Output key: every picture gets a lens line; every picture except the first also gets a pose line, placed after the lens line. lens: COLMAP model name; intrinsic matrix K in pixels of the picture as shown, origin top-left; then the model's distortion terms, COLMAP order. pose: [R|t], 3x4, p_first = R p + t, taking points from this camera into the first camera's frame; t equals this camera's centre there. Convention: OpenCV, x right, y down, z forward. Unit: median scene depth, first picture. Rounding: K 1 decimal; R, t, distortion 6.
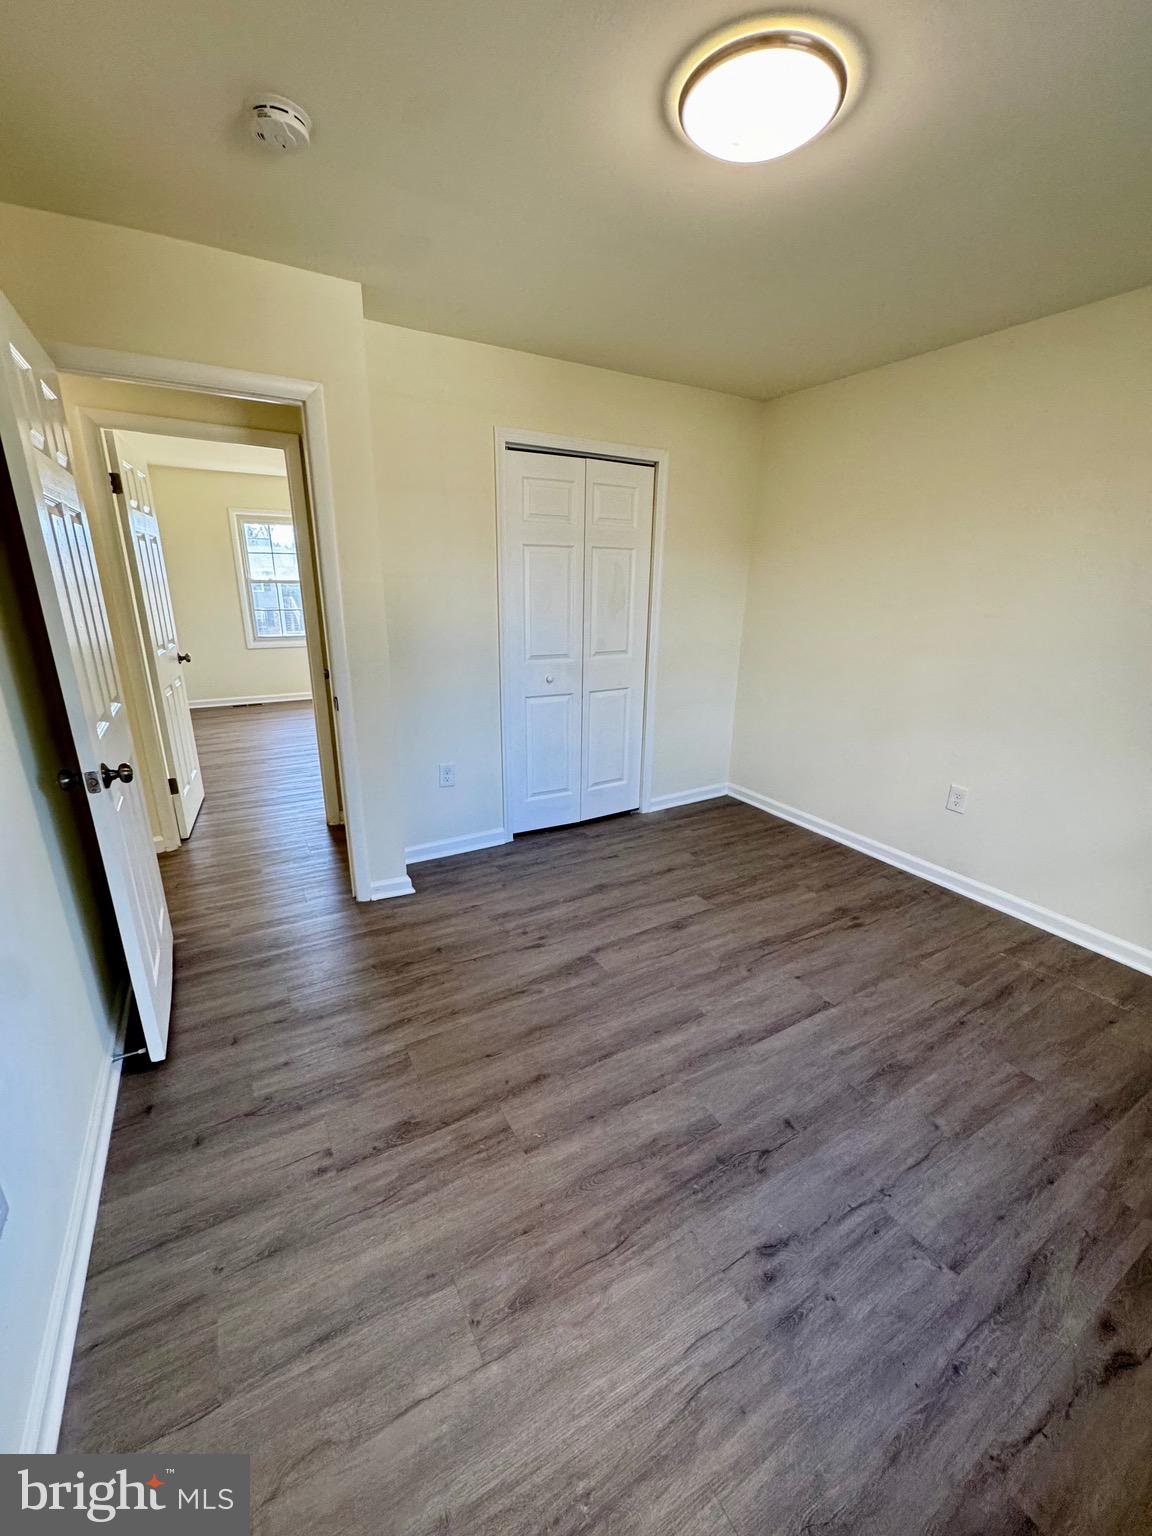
lens RADIAL K [[616.9, 0, 574.6], [0, 616.9, 771.3], [0, 0, 1]] dist [0.000318, -0.001171]
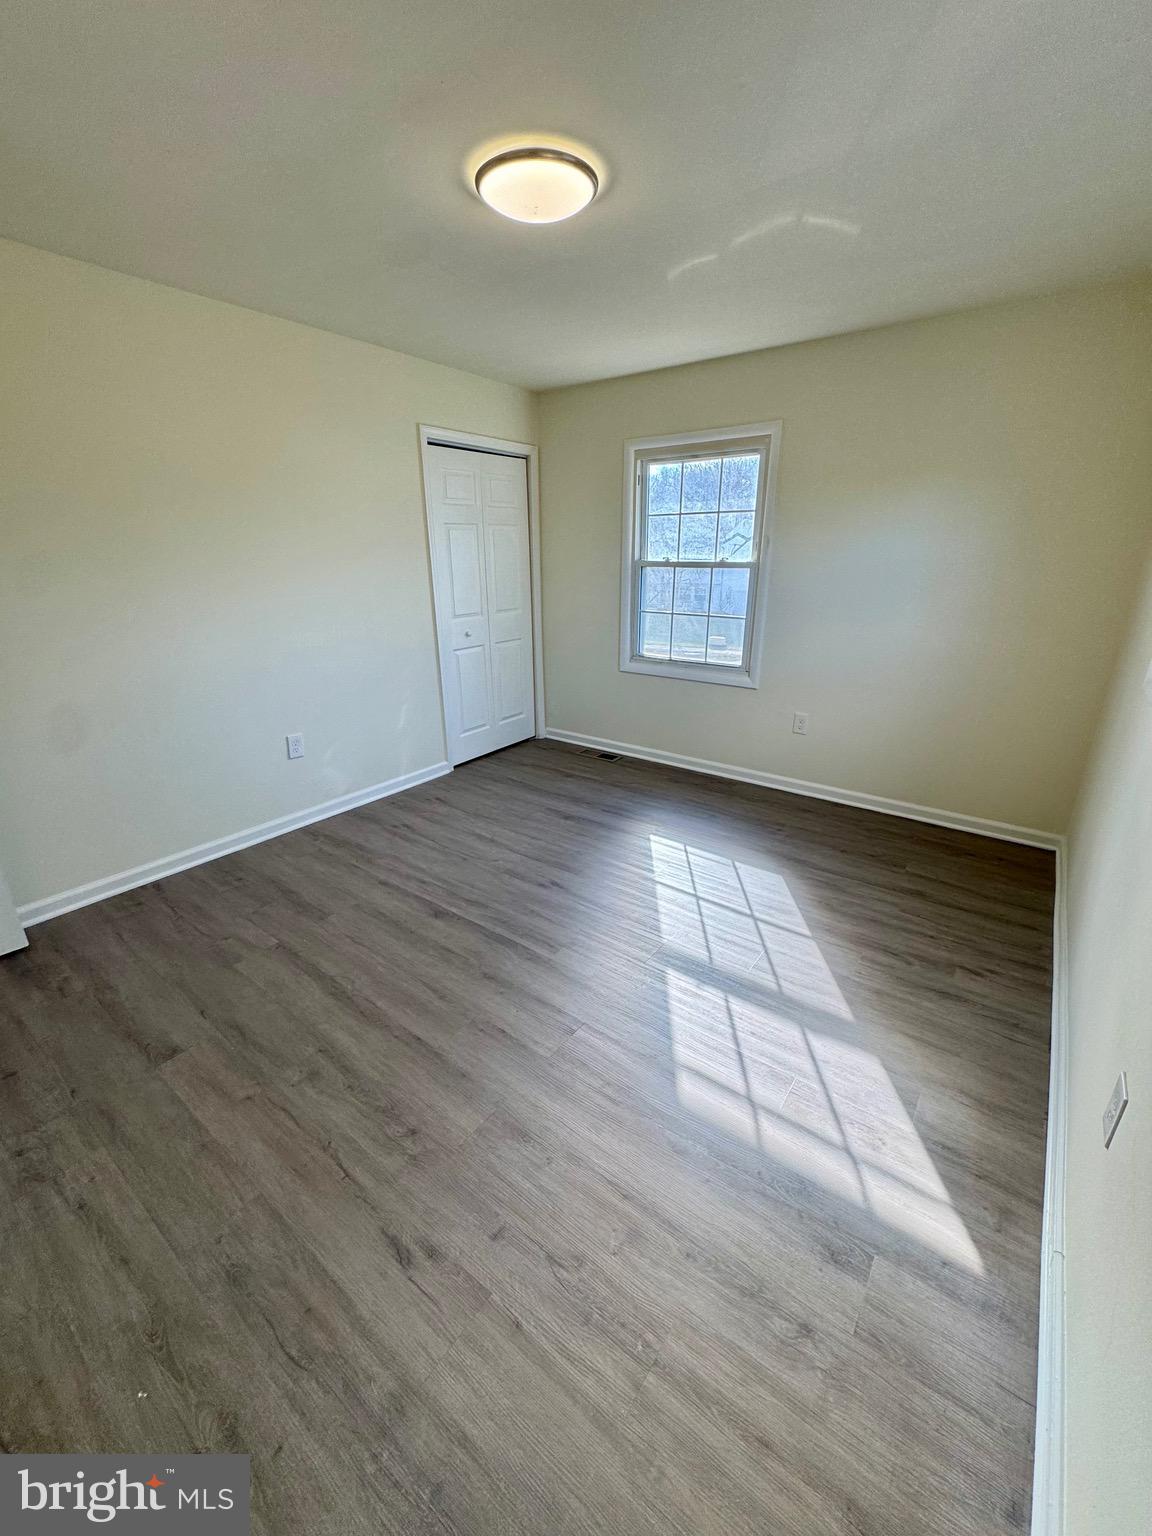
lens RADIAL K [[616.9, 0, 578.2], [0, 616.9, 765.0], [0, 0, 1]] dist [0.000318, -0.001171]
pose [[-0.383149, -0.317694, 0.867334, -0.342714], [0.285209, 0.852418, 0.438223, -0.178393], [-0.878552, 0.415276, -0.235994, 0.649786]]
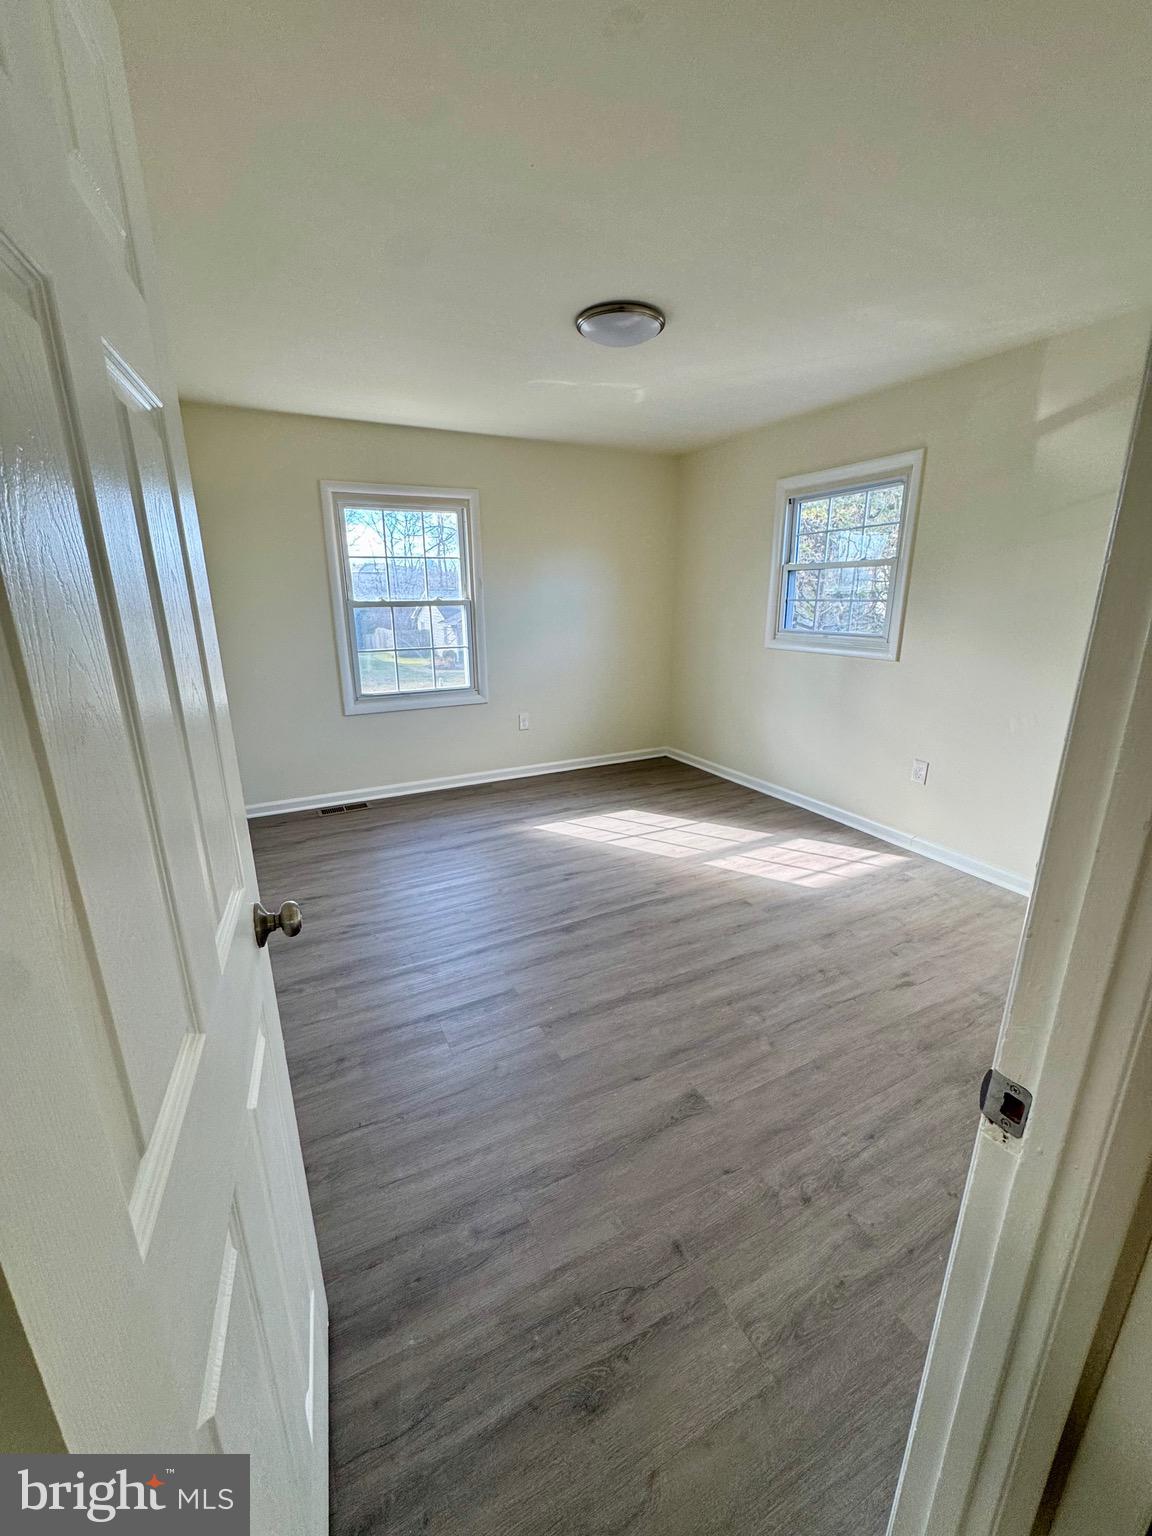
lens RADIAL K [[616.9, 0, 577.2], [0, 616.9, 767.1], [0, 0, 1]] dist [0.000318, -0.001171]
pose [[-0.998533, -0.019828, 0.050387, 1.049937], [0.011534, 0.831307, 0.555695, -0.556719], [-0.052905, 0.555460, -0.829858, 1.964526]]
